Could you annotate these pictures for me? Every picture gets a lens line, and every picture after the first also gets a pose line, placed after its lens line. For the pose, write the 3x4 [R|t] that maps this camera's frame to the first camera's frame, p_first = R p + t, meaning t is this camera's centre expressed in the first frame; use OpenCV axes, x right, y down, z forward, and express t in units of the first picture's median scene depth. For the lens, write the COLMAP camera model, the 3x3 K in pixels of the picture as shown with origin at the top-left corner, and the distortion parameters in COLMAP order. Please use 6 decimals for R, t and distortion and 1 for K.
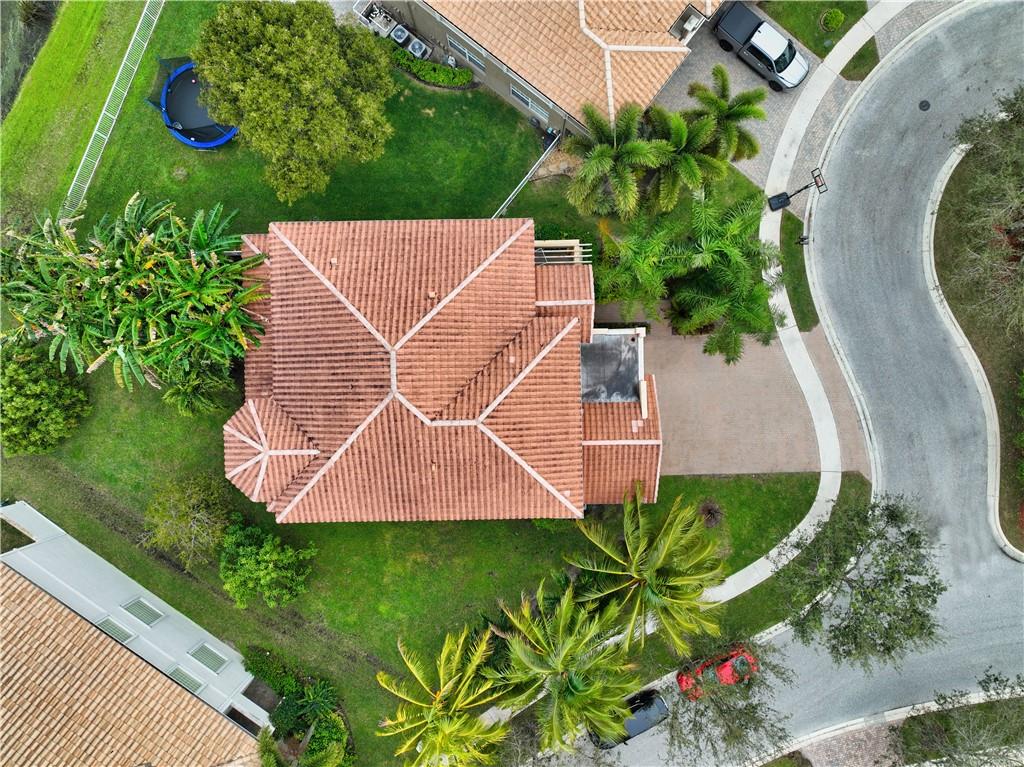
lens RADIAL K [[738.7, 0, 512.0], [0, 738.7, 383.5], [0, 0, 1]] dist [-0.005829, 0.047415]
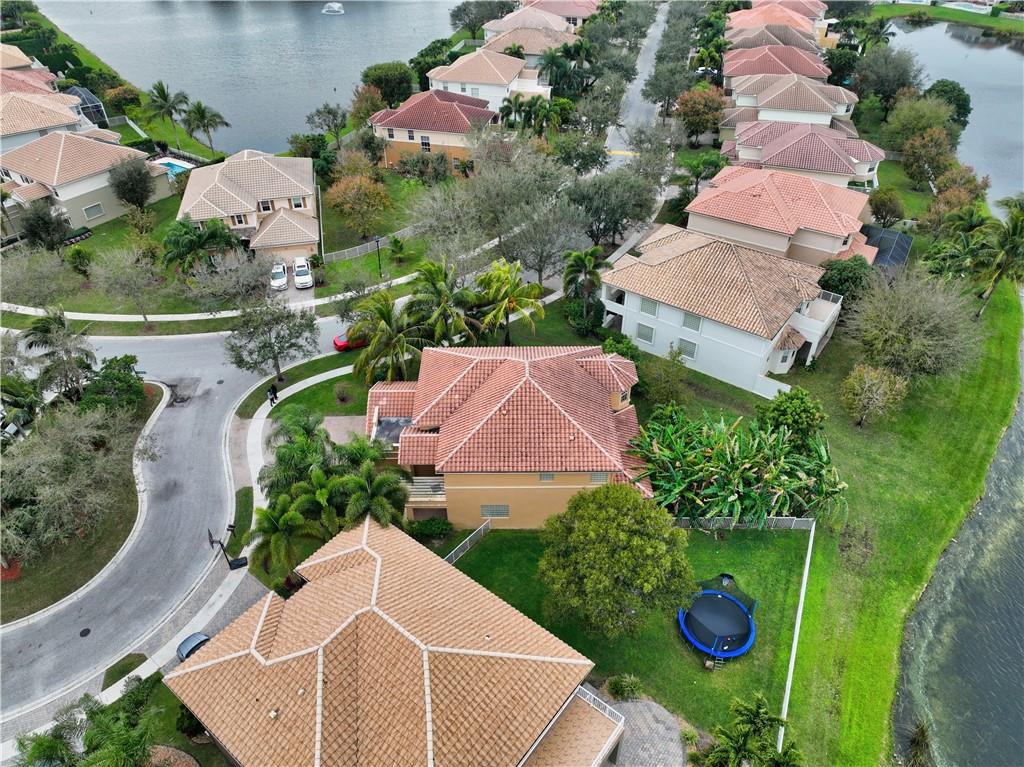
lens RADIAL K [[738.7, 0, 512.0], [0, 738.7, 383.5], [0, 0, 1]] dist [-0.005829, 0.047415]
pose [[-0.999781, -0.015076, 0.014514, -0.114619], [0.020769, -0.629468, 0.776749, -1.015206], [-0.002574, 0.776880, 0.629644, -0.021459]]
